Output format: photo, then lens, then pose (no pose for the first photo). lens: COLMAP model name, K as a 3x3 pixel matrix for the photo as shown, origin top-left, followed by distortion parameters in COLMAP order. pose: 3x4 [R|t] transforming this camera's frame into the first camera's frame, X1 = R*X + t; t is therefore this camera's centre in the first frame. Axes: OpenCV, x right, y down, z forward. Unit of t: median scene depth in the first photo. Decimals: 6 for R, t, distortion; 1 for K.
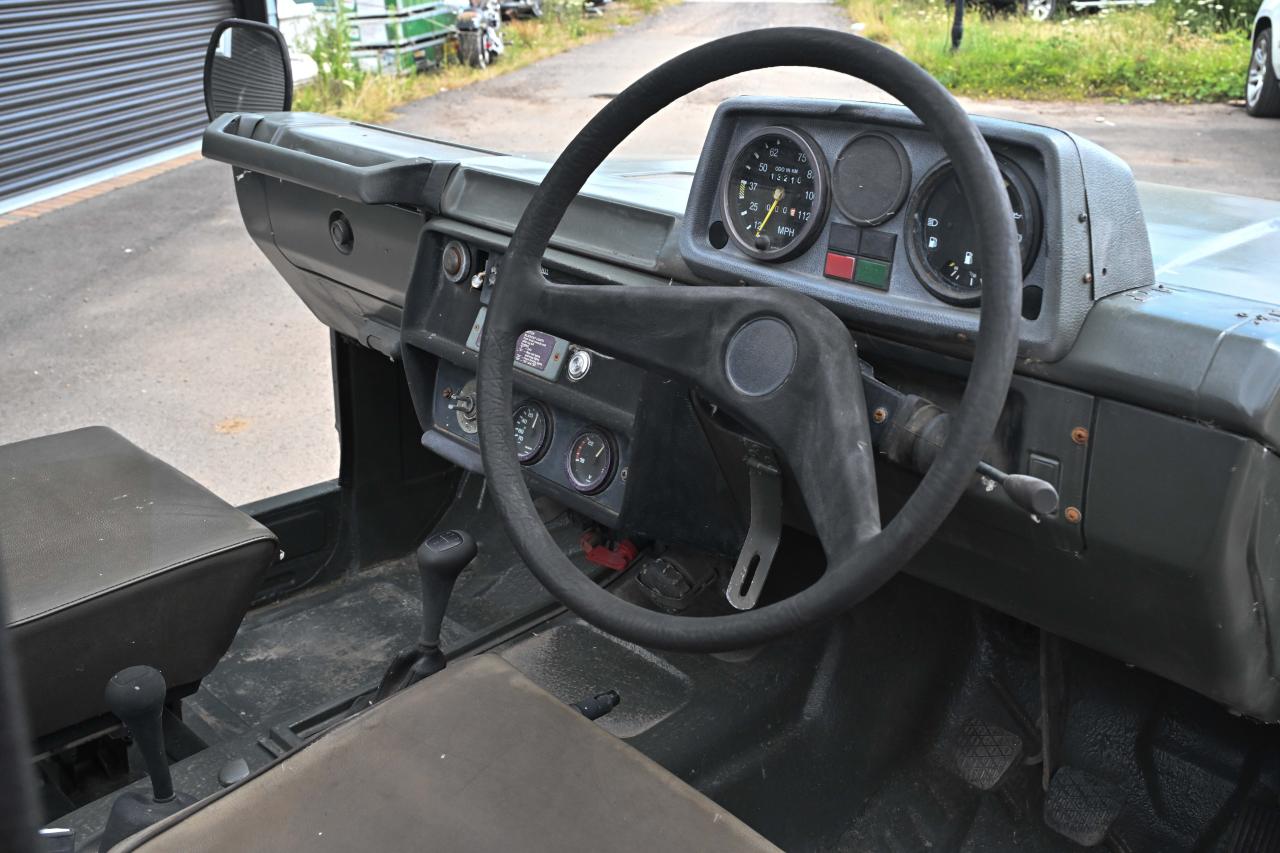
lens RADIAL K [[1034.6, 0, 639.7], [0, 1034.6, 425.9], [0, 0, 1]] dist [-0.001544, -0.000748]
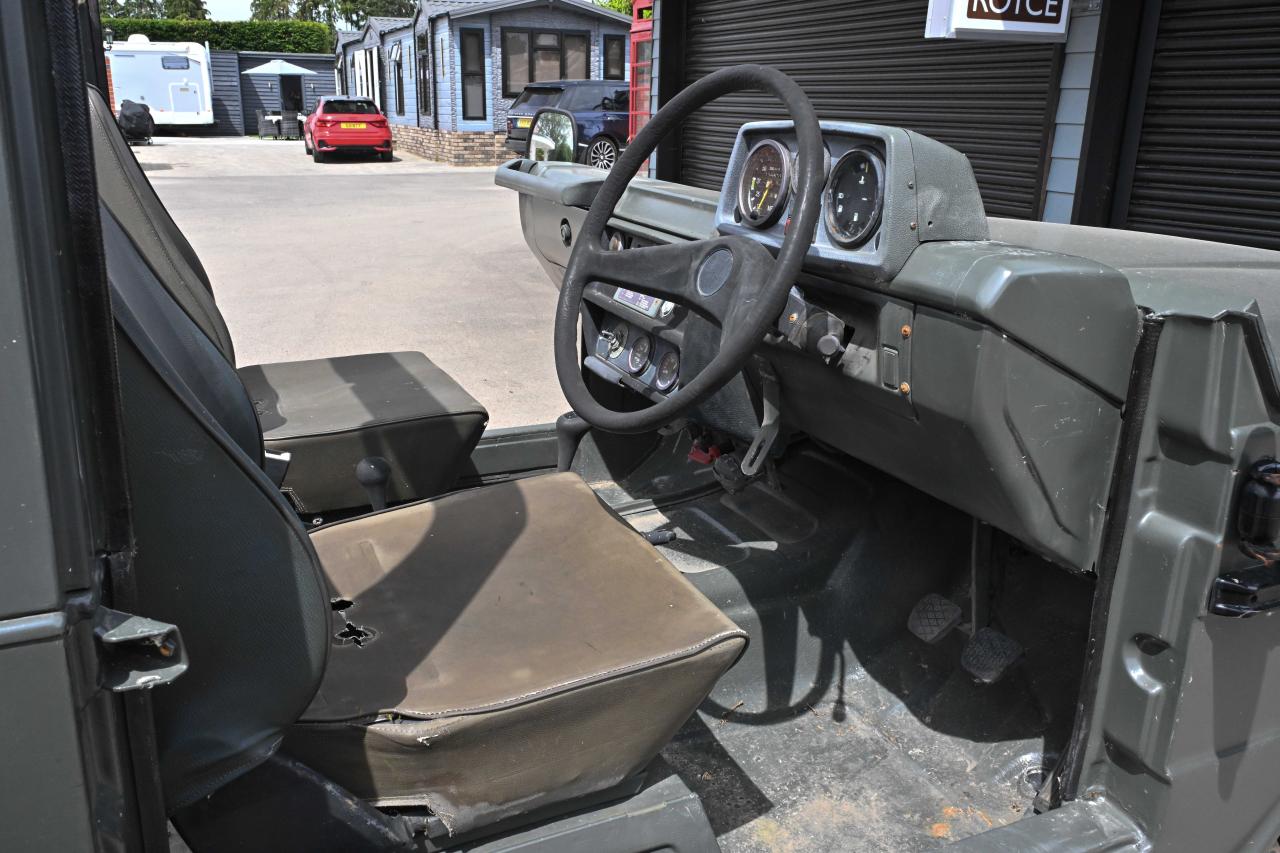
lens RADIAL K [[1034.6, 0, 639.7], [0, 1034.6, 425.9], [0, 0, 1]] dist [-0.001544, -0.000748]
pose [[0.914804, 0.077921, -0.396311, 0.579839], [-0.112930, 0.991425, -0.065746, 0.244163], [0.387789, 0.104900, 0.915759, -0.419640]]
